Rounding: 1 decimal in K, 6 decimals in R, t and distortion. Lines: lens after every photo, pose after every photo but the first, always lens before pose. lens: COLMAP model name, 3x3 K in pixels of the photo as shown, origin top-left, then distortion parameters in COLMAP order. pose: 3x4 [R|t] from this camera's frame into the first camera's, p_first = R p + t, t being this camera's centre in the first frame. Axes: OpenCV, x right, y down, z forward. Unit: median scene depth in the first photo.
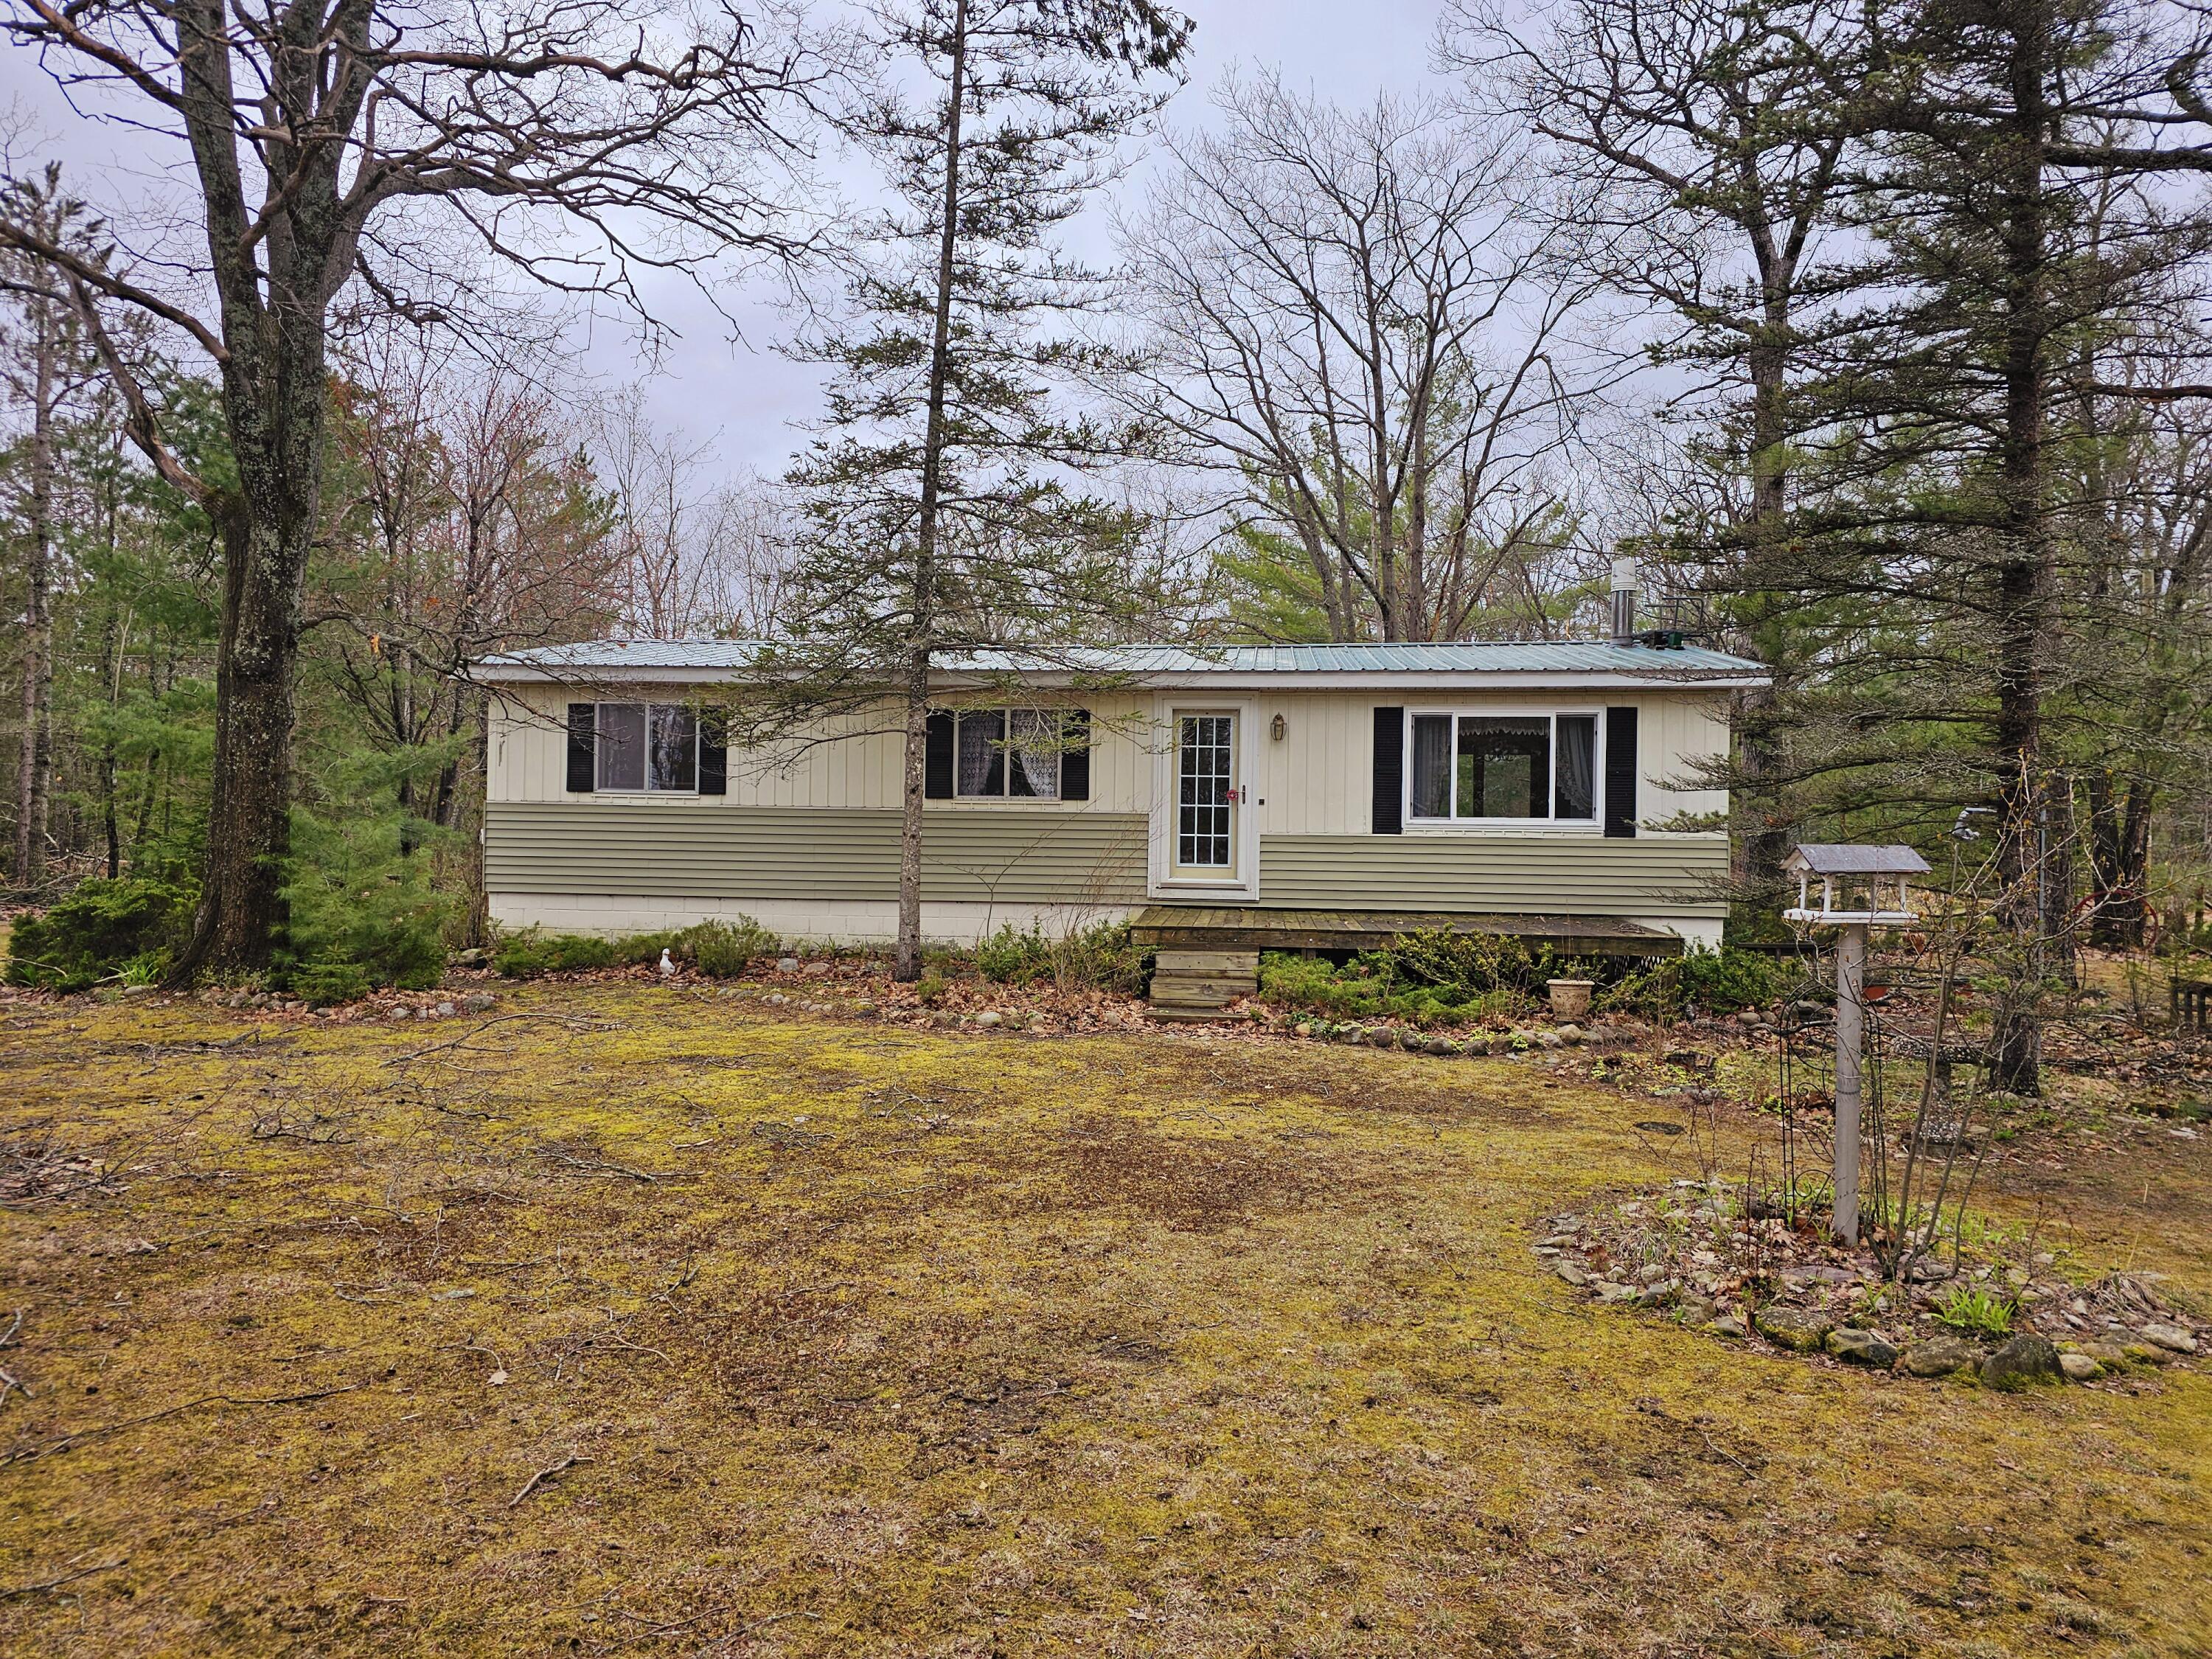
lens RADIAL K [[1498.8, 0, 1097.1], [0, 1498.8, 834.4], [0, 0, 1]] dist [0.076230, -0.064748]
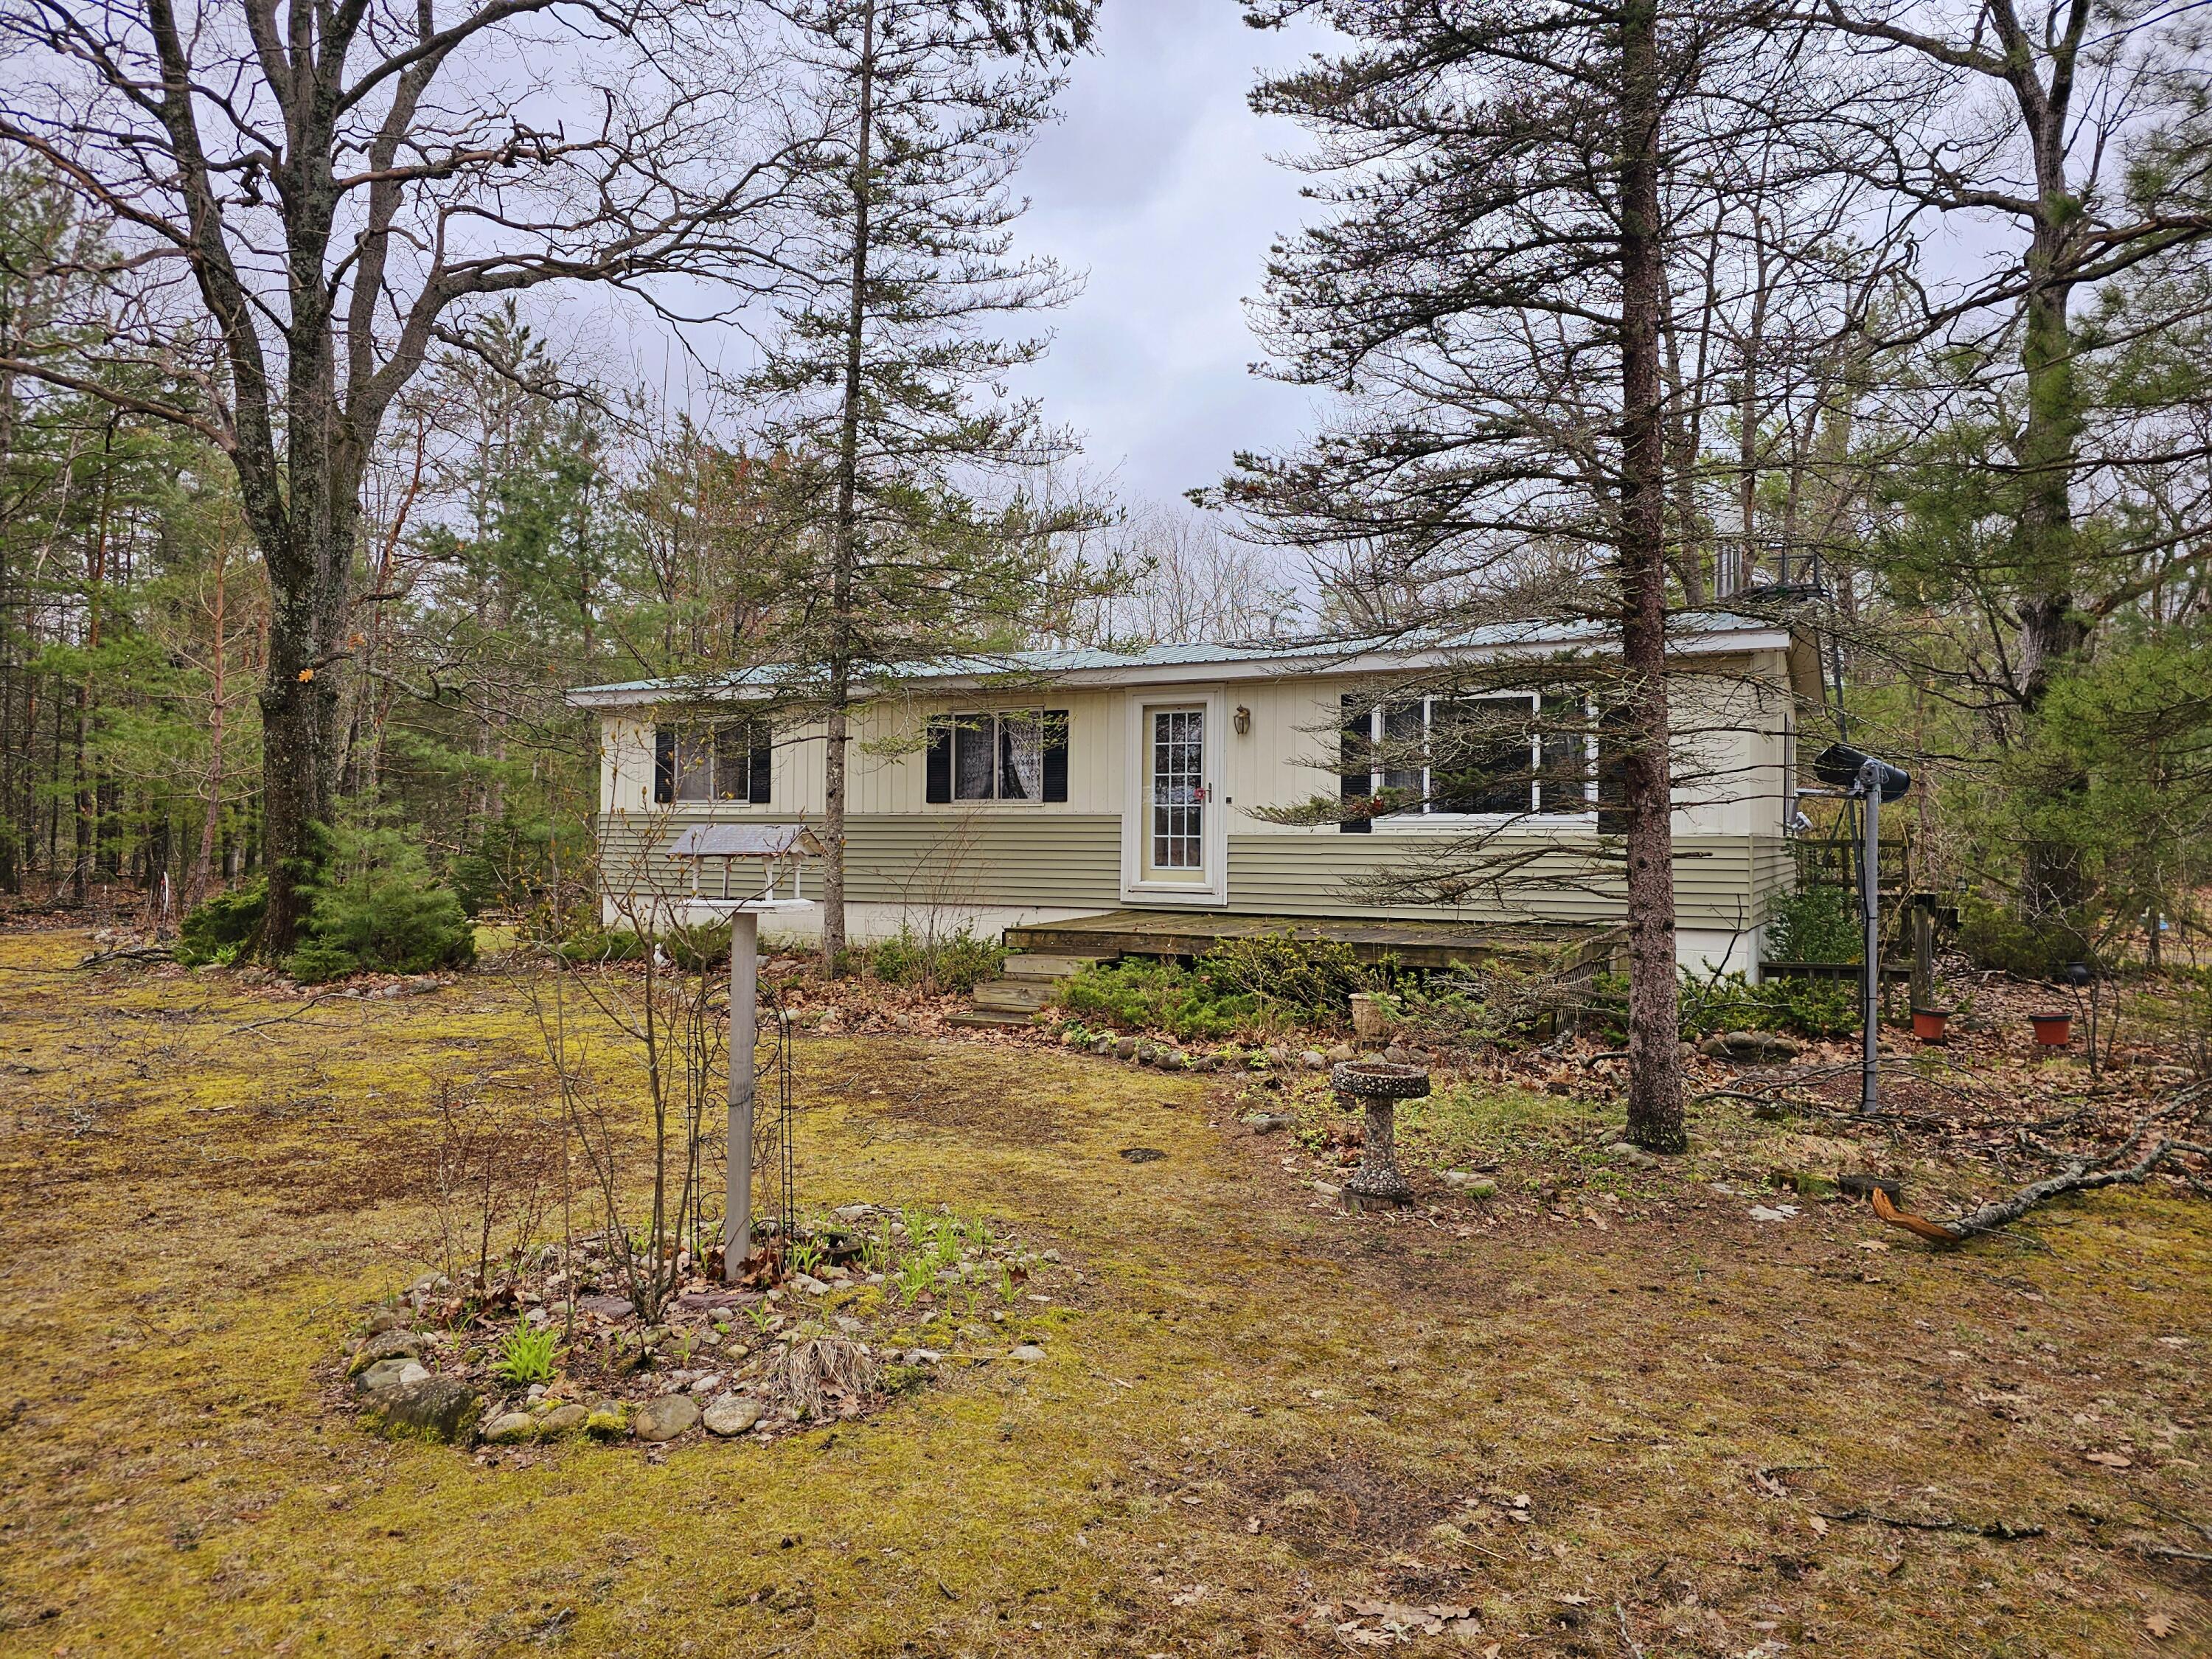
lens RADIAL K [[1498.8, 0, 1100.9], [0, 1498.8, 823.5], [0, 0, 1]] dist [0.076230, -0.064748]
pose [[0.927138, -0.012148, -0.374522, 0.388131], [0.006730, 0.999853, -0.015770, 0.007291], [0.374659, 0.012100, 0.927084, 0.098316]]
